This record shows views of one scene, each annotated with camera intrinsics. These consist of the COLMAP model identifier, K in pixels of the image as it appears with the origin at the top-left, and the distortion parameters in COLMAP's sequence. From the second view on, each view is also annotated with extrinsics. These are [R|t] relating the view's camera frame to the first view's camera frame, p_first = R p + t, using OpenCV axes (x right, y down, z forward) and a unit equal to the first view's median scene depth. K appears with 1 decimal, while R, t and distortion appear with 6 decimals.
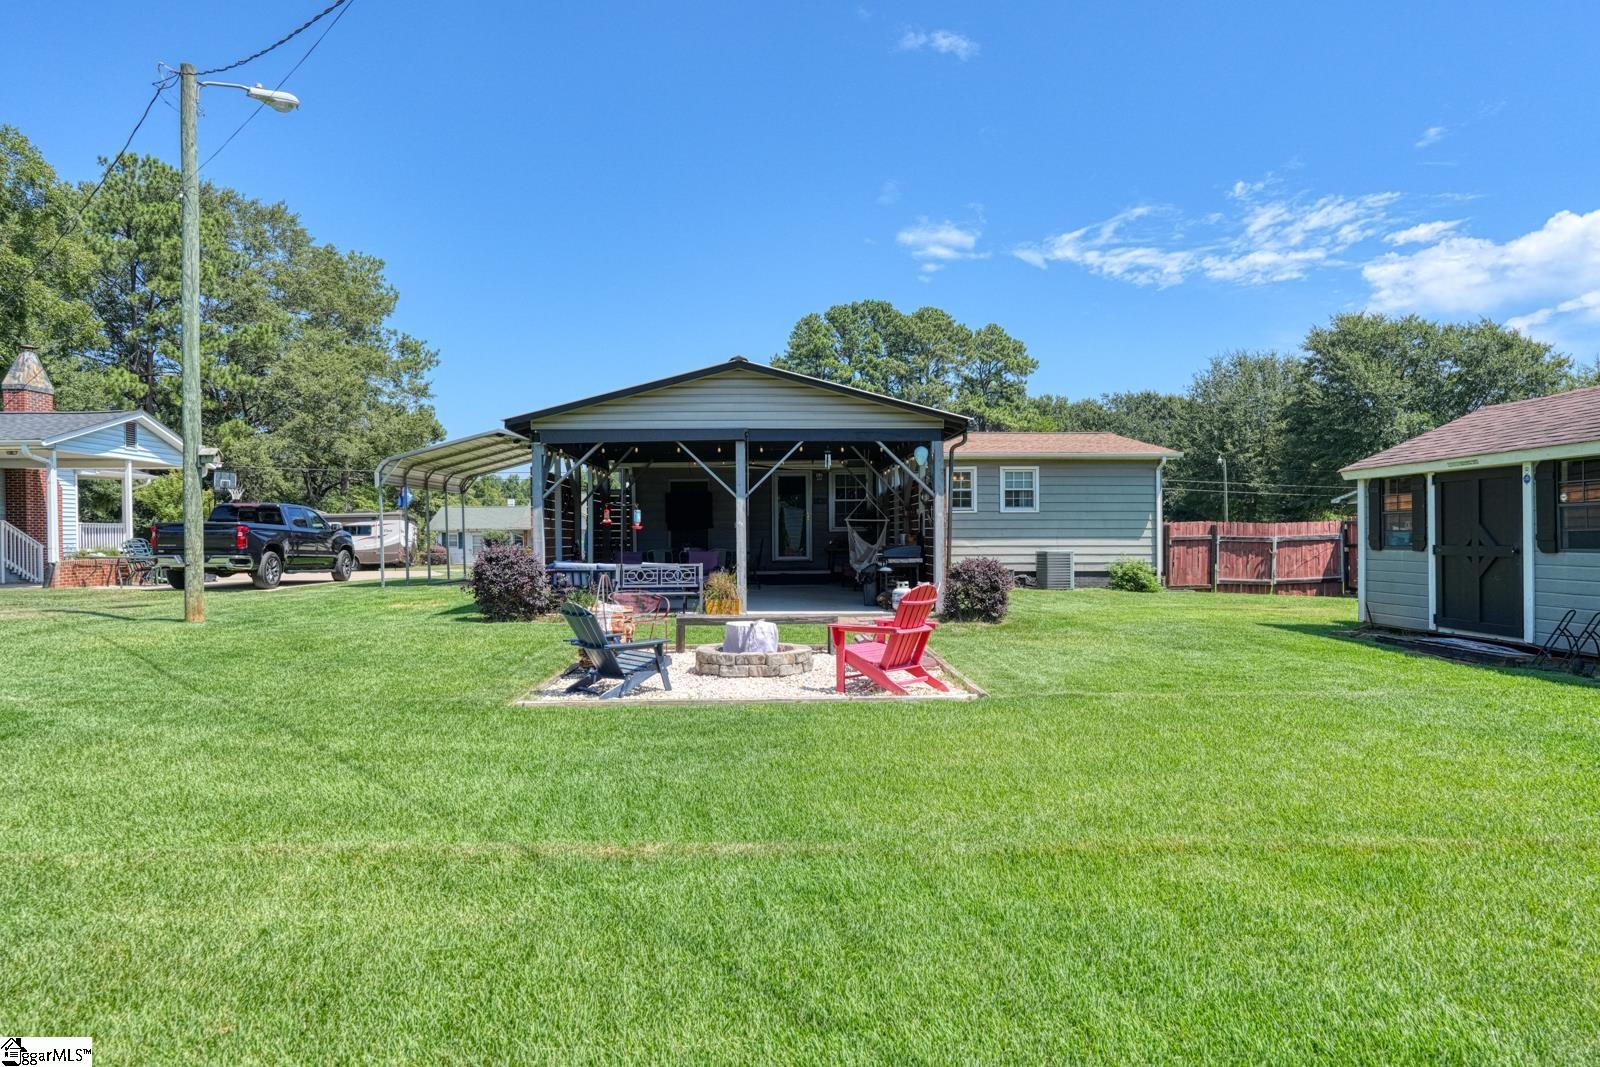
lens RADIAL K [[947.7, 0, 797.8], [0, 947.7, 541.3], [0, 0, 1]] dist [0.005822, -0.000705]
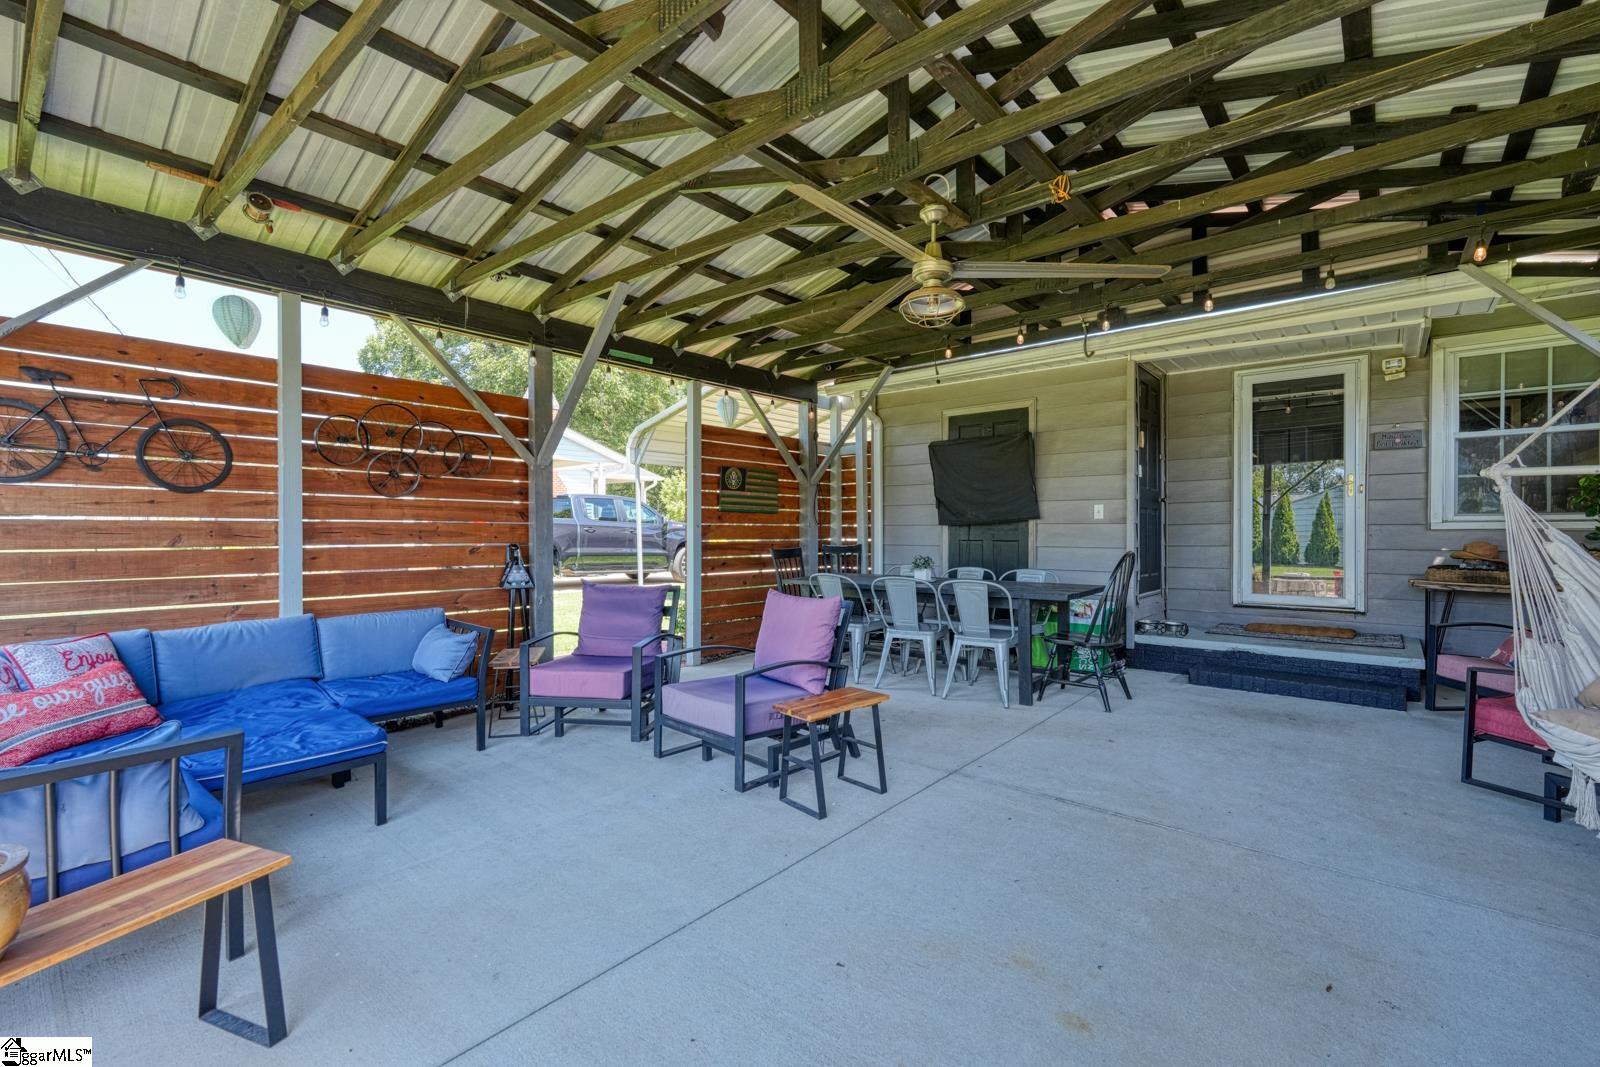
lens RADIAL K [[705.3, 0, 800.0], [0, 705.3, 533.5], [0, 0, 1]] dist [-0.001132, -0.000137]
pose [[0.751225, 0.009468, -0.659978, 0.125749], [-0.006189, 0.999954, 0.007301, -0.040545], [0.660017, -0.001400, 0.751249, 2.799235]]
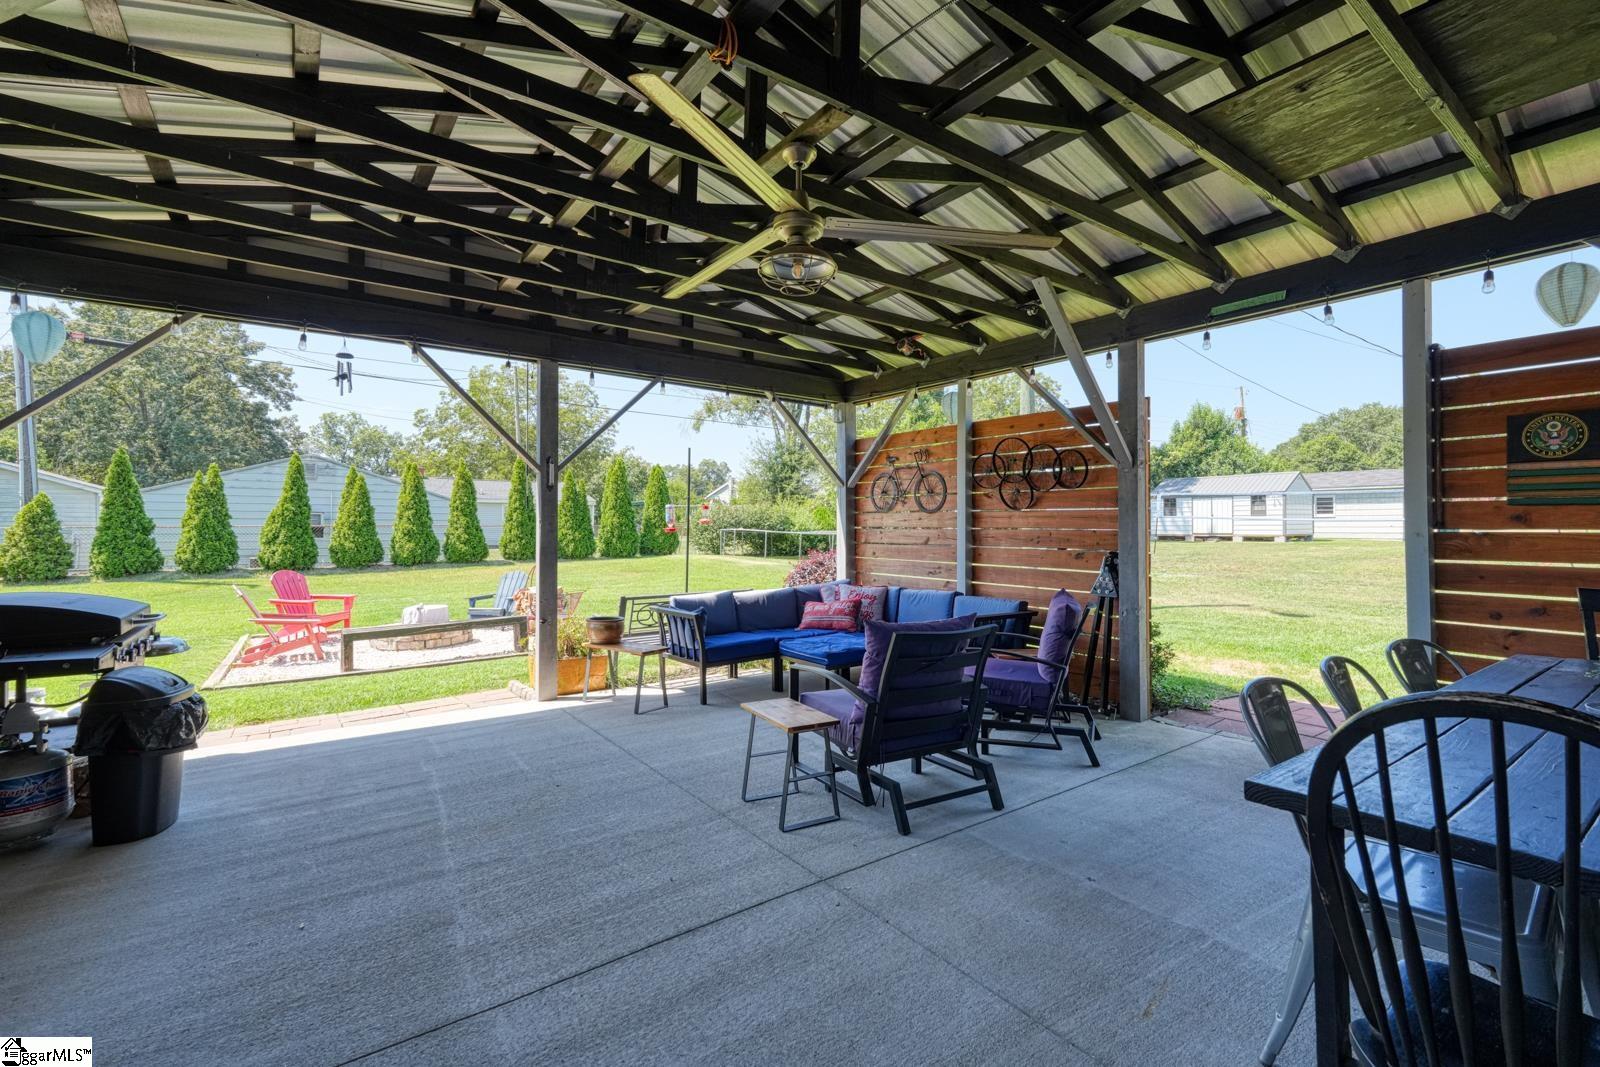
lens RADIAL K [[705.3, 0, 800.0], [0, 705.3, 533.5], [0, 0, 1]] dist [-0.001132, -0.000137]
pose [[-0.820807, 0.001999, -0.571202, 0.051878], [-0.003934, 0.999950, 0.009152, -0.052678], [0.571192, 0.009759, -0.820758, 4.371646]]
